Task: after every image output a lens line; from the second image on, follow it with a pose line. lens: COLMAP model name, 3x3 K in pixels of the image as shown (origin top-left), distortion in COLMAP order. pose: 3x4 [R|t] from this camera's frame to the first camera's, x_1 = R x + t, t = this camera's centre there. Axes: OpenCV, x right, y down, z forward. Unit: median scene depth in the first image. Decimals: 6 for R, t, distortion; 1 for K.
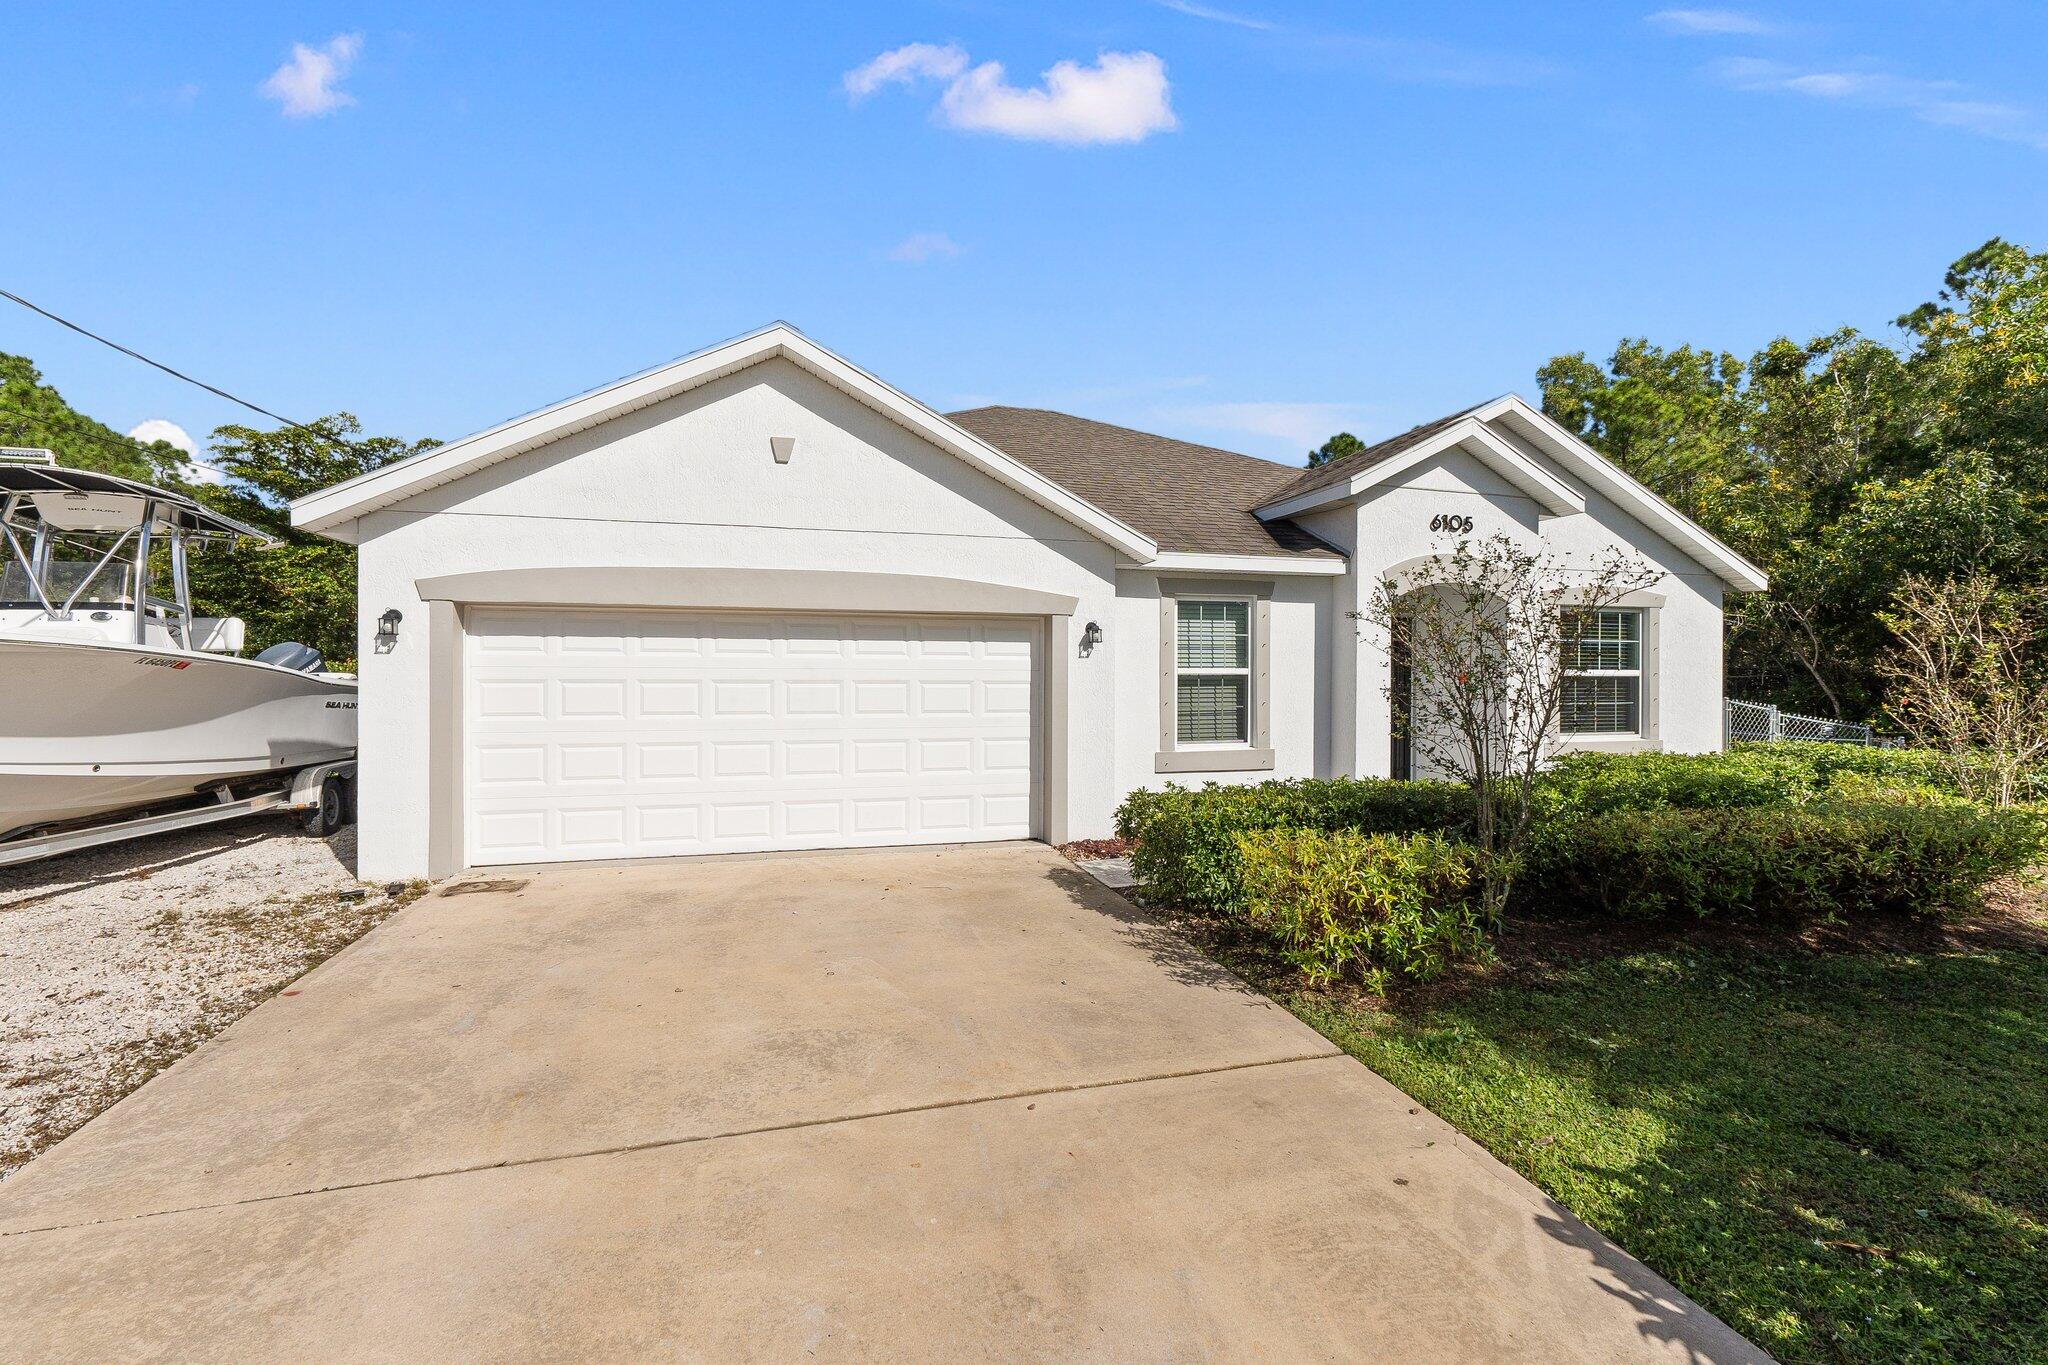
lens RADIAL K [[872.4, 0, 1025.9], [0, 872.4, 673.8], [0, 0, 1]] dist [-0.003442, -0.000331]
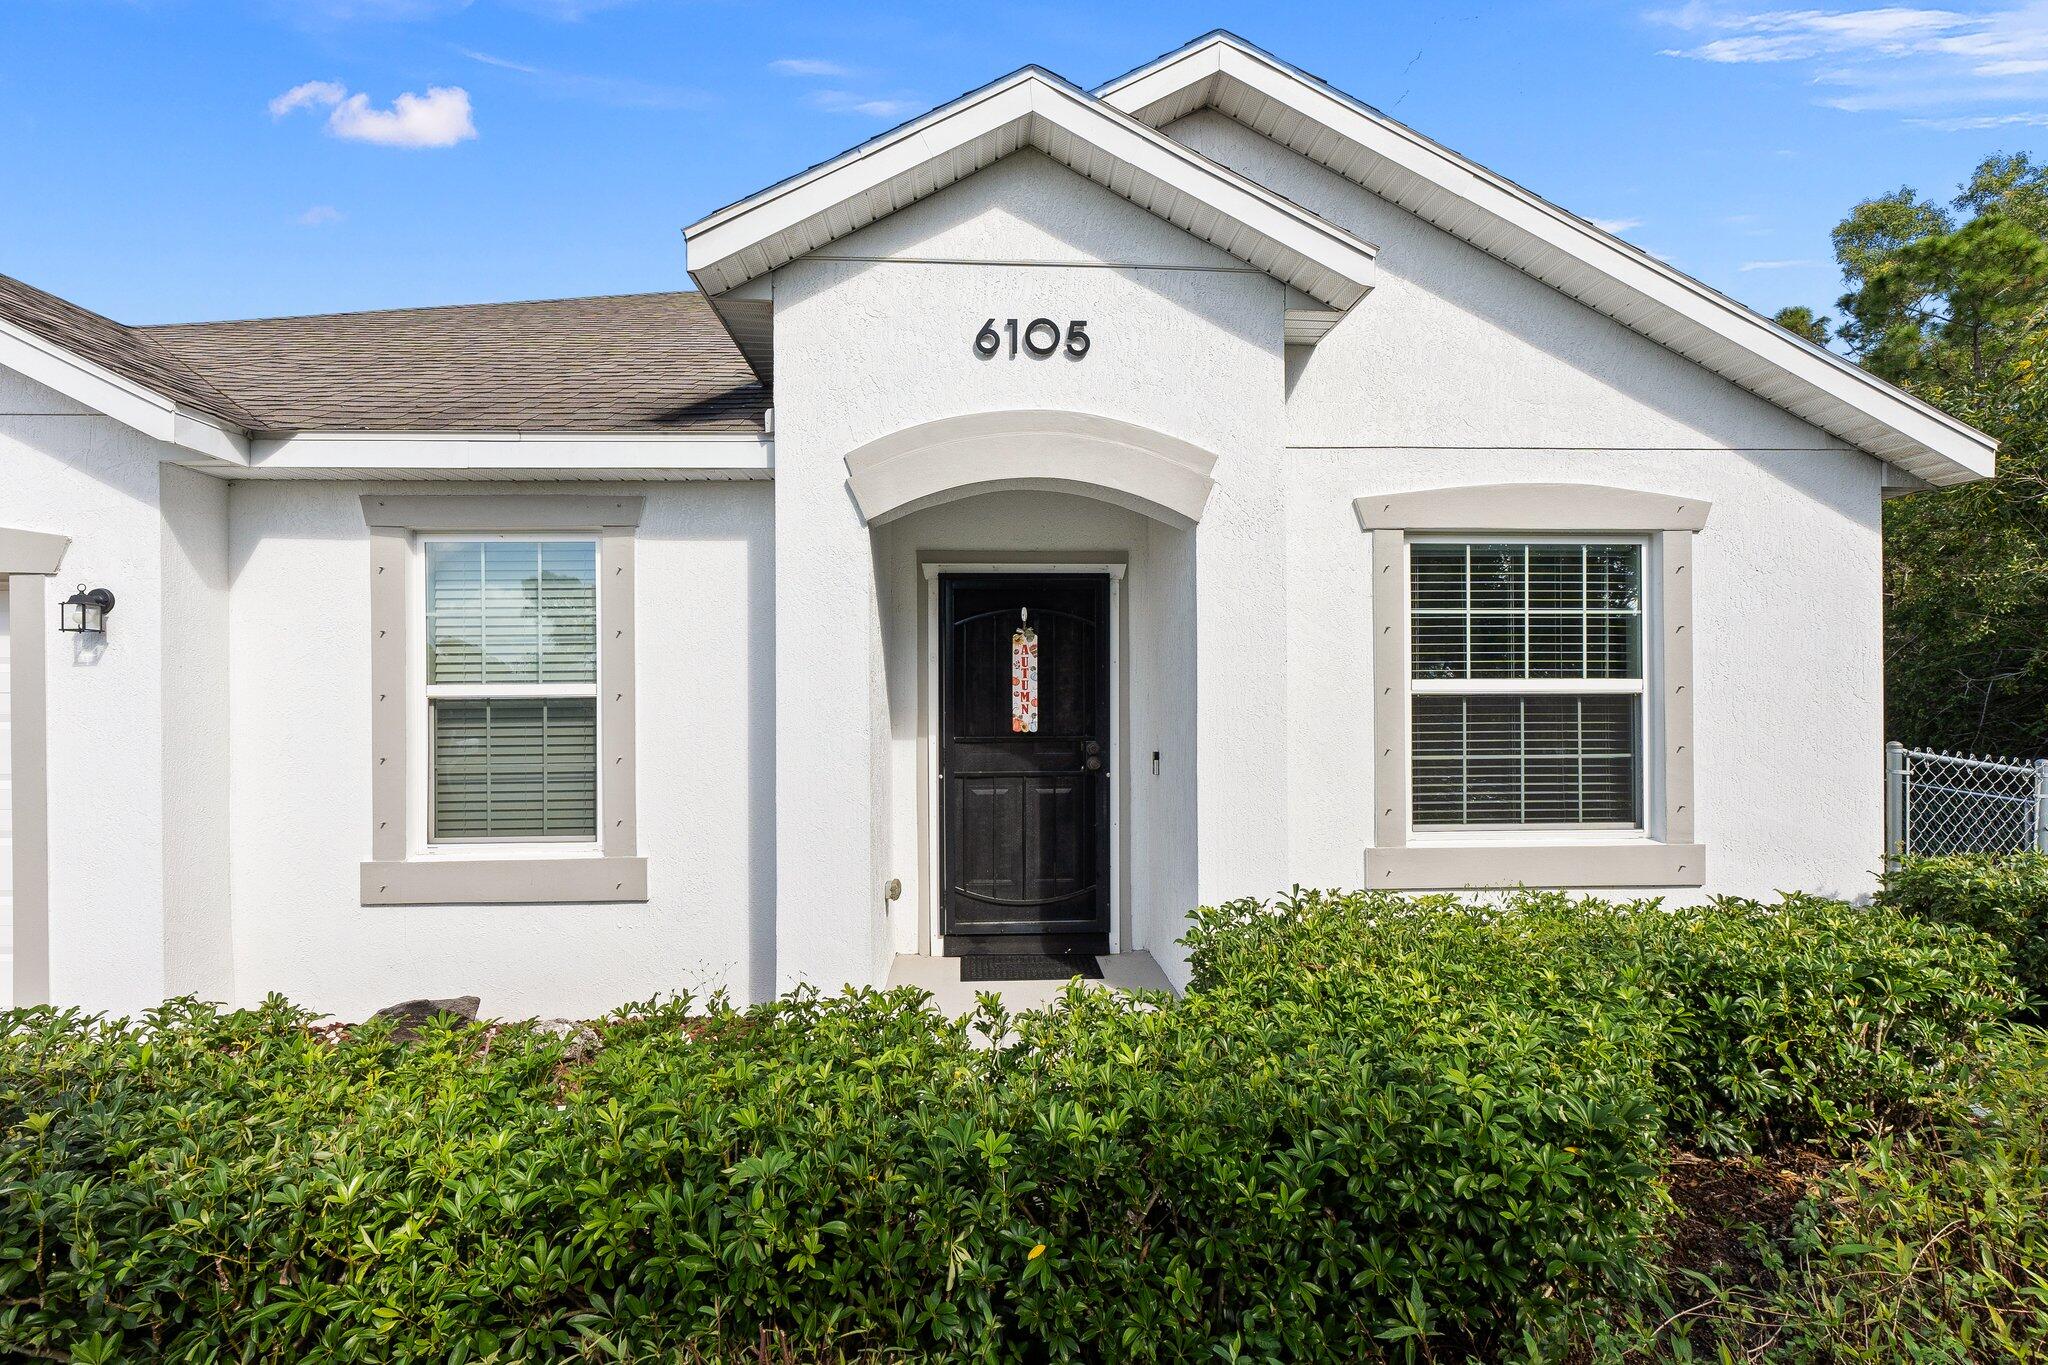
lens RADIAL K [[1027.0, 0, 1024.9], [0, 1027.0, 700.4], [0, 0, 1]] dist [0.000945, -0.000556]
pose [[0.978117, -0.008570, -0.207881, 0.516502], [0.007276, 0.999949, -0.006988, 0.007652], [0.207930, 0.005323, 0.978129, 0.444956]]
